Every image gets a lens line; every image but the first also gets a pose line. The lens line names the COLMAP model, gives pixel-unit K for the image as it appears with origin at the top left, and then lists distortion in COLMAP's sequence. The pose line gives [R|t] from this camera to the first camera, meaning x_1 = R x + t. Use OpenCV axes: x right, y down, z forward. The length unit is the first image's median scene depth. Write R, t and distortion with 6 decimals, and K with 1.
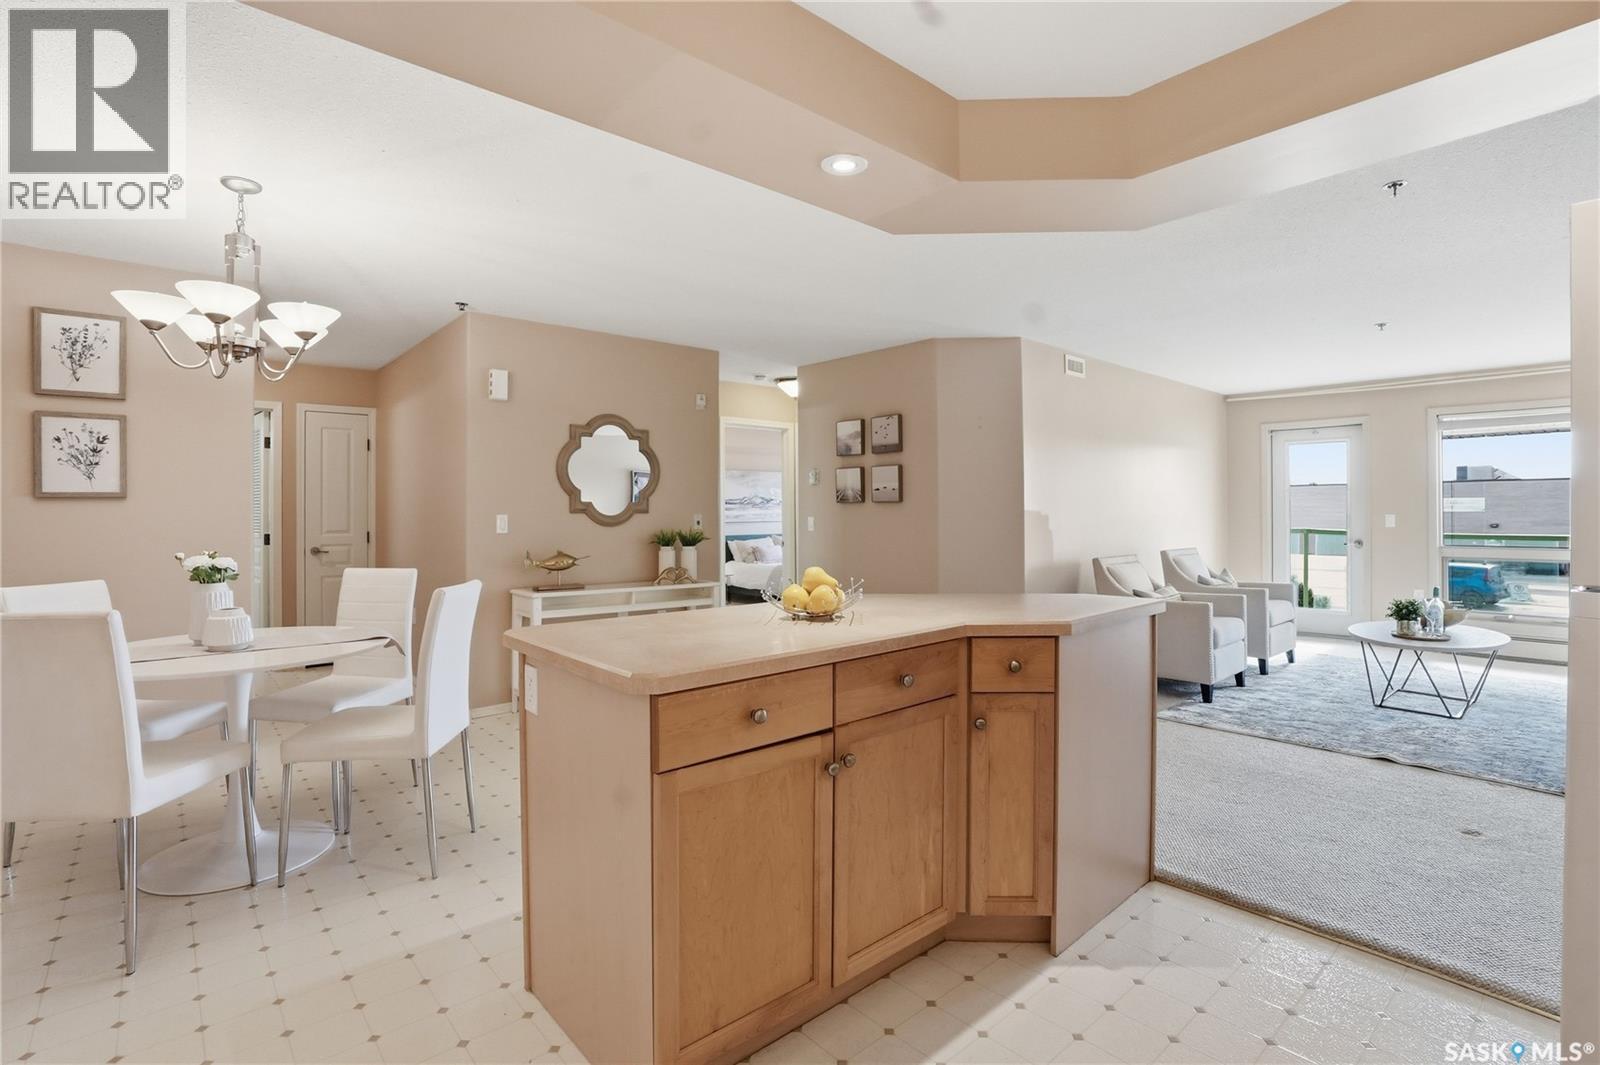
lens RADIAL K [[757.4, 0, 798.3], [0, 757.4, 506.5], [0, 0, 1]] dist [-0.069454, 0.026462]
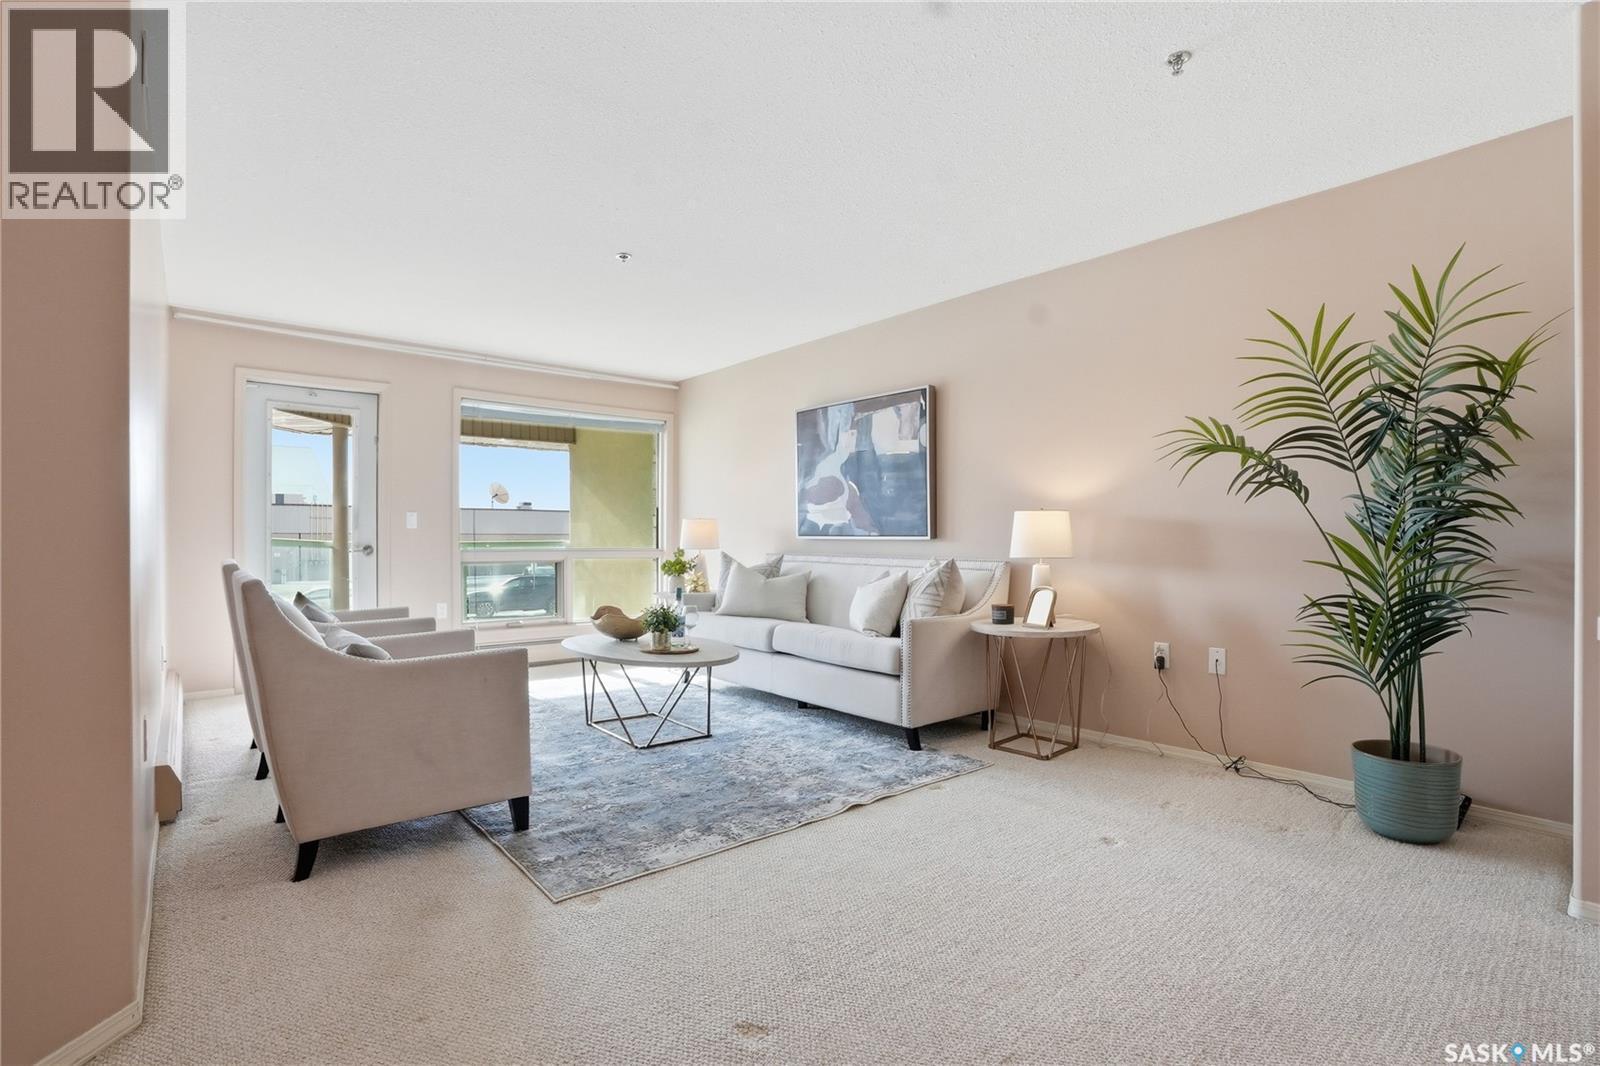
lens RADIAL K [[752.1, 0, 800.2], [0, 752.1, 542.4], [0, 0, 1]] dist [-0.072756, 0.029525]
pose [[0.016892, -0.006243, 0.999838, 0.014740], [-0.009534, 0.999934, 0.006405, 0.046005], [-0.999812, -0.009641, 0.016831, 0.756919]]
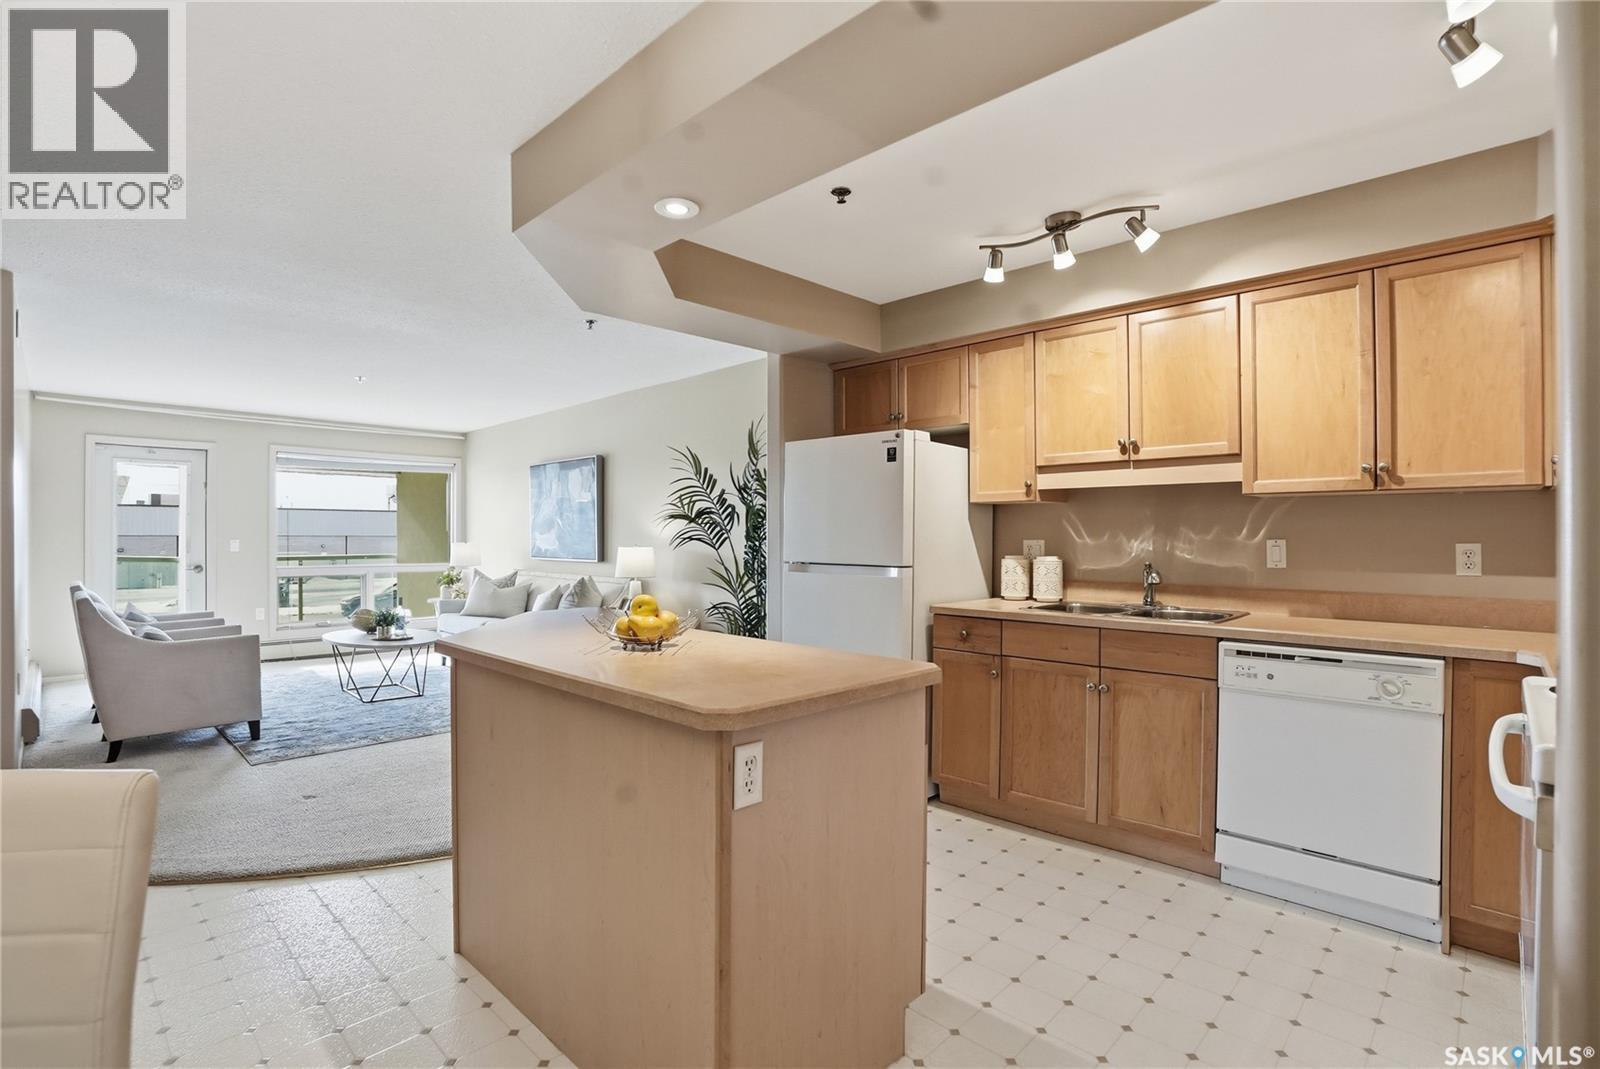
lens RADIAL K [[760.2, 0, 796.9], [0, 760.2, 533.8], [0, 0, 1]] dist [-0.071815, 0.029635]
pose [[-0.081968, 0.004824, 0.996623, -0.416543], [-0.007700, 0.999955, -0.005474, 0.002354], [-0.996605, -0.008123, -0.081927, 0.378921]]
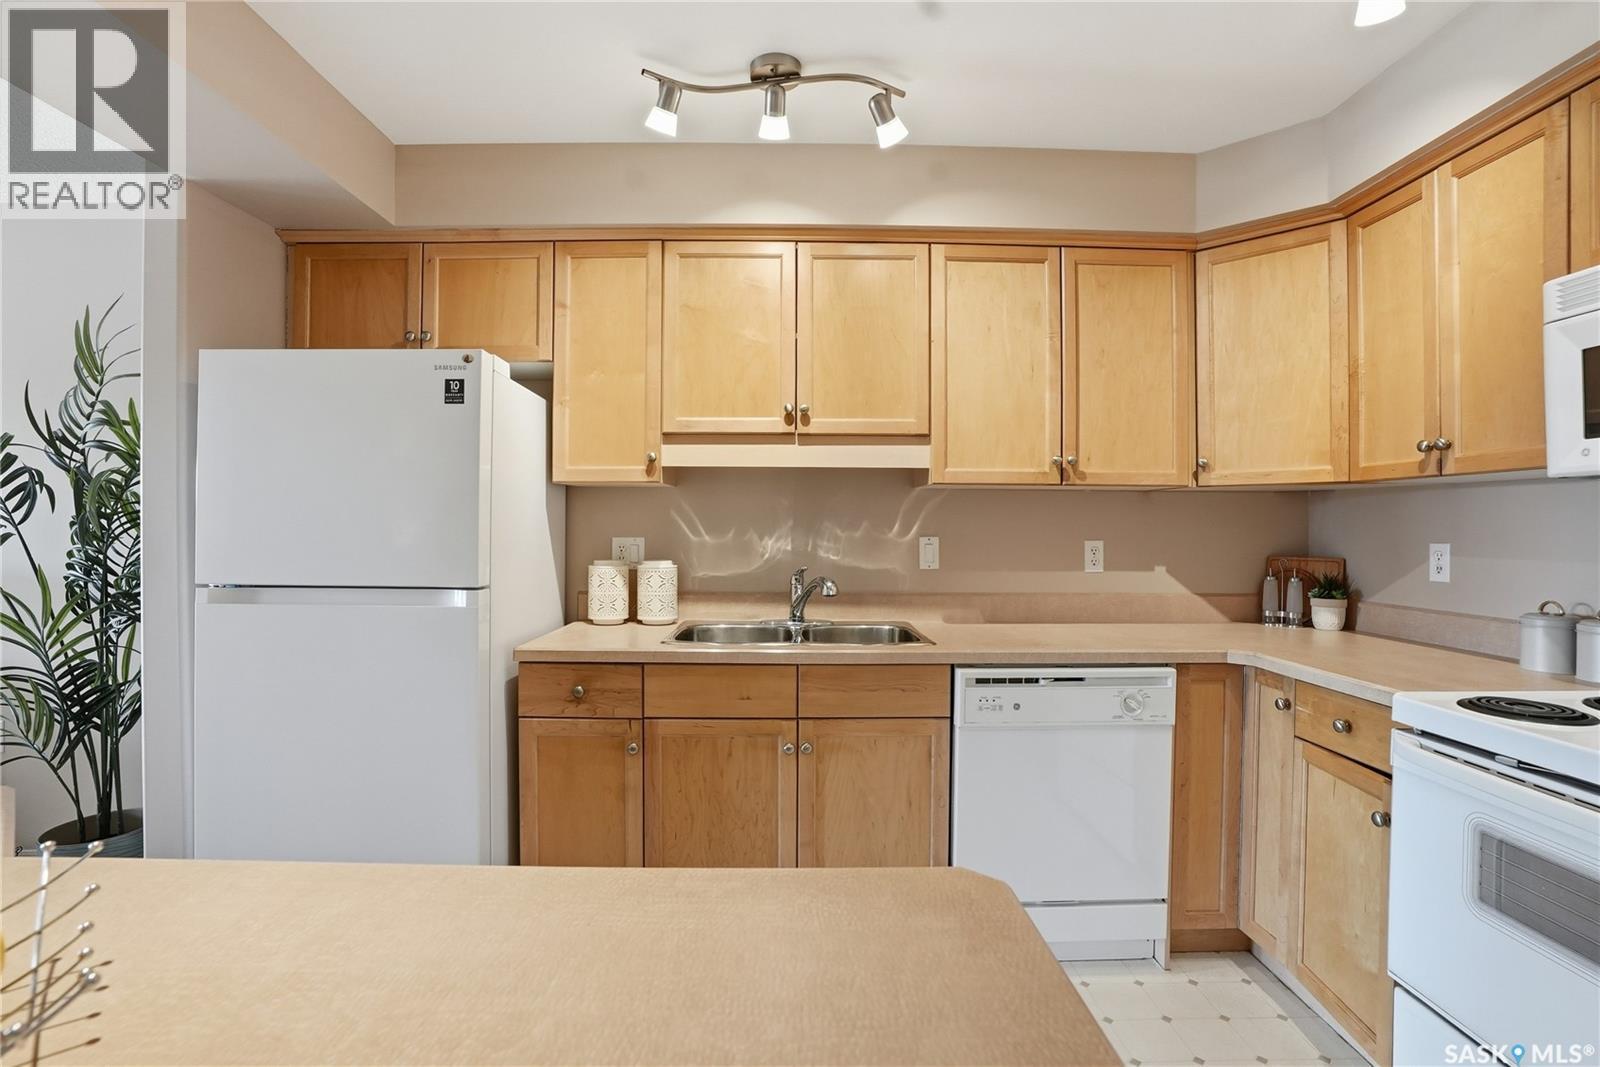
lens RADIAL K [[759.0, 0, 800.9], [0, 759.0, 527.4], [0, 0, 1]] dist [-0.072902, 0.028901]
pose [[-0.764038, -0.002744, 0.645165, -0.123248], [-0.006331, 0.999975, -0.003245, -0.003827], [-0.645140, -0.006564, -0.764036, 0.415185]]
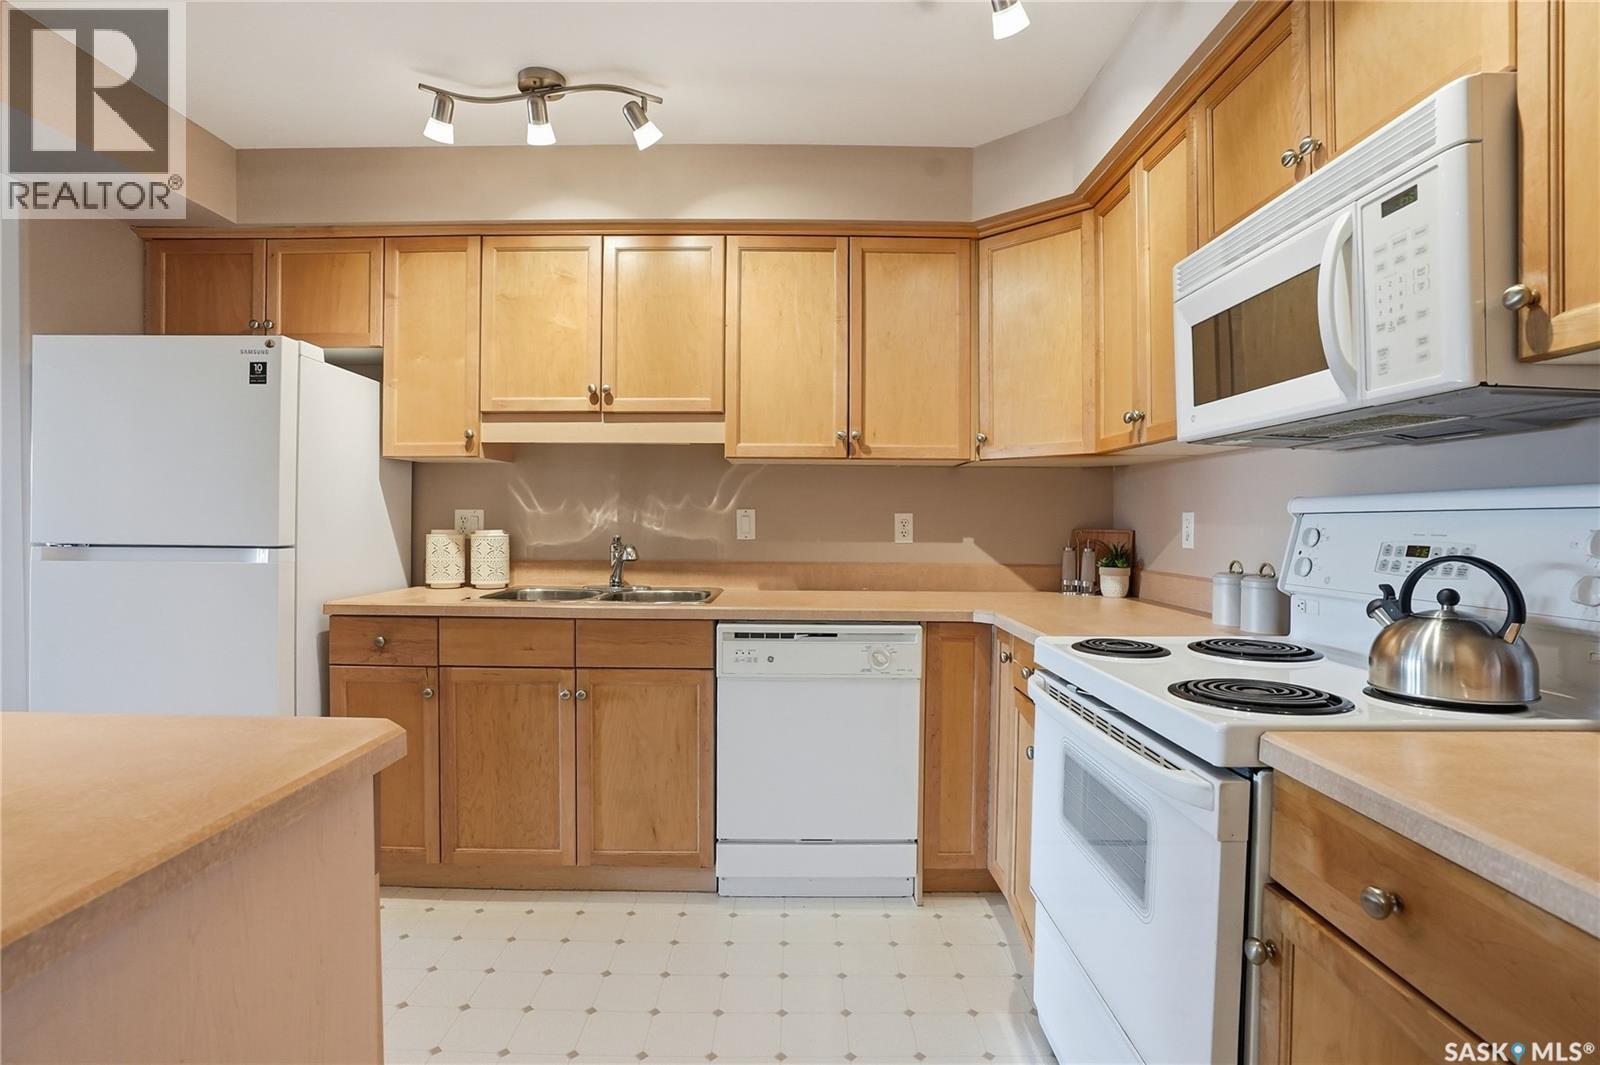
lens RADIAL K [[769.3, 0, 799.6], [0, 769.3, 525.7], [0, 0, 1]] dist [-0.074010, 0.032199]
pose [[-0.756774, -0.008511, 0.653622, -0.261508], [-0.008227, 0.999960, 0.003496, 0.010940], [-0.653625, -0.002732, -0.756813, 0.359495]]
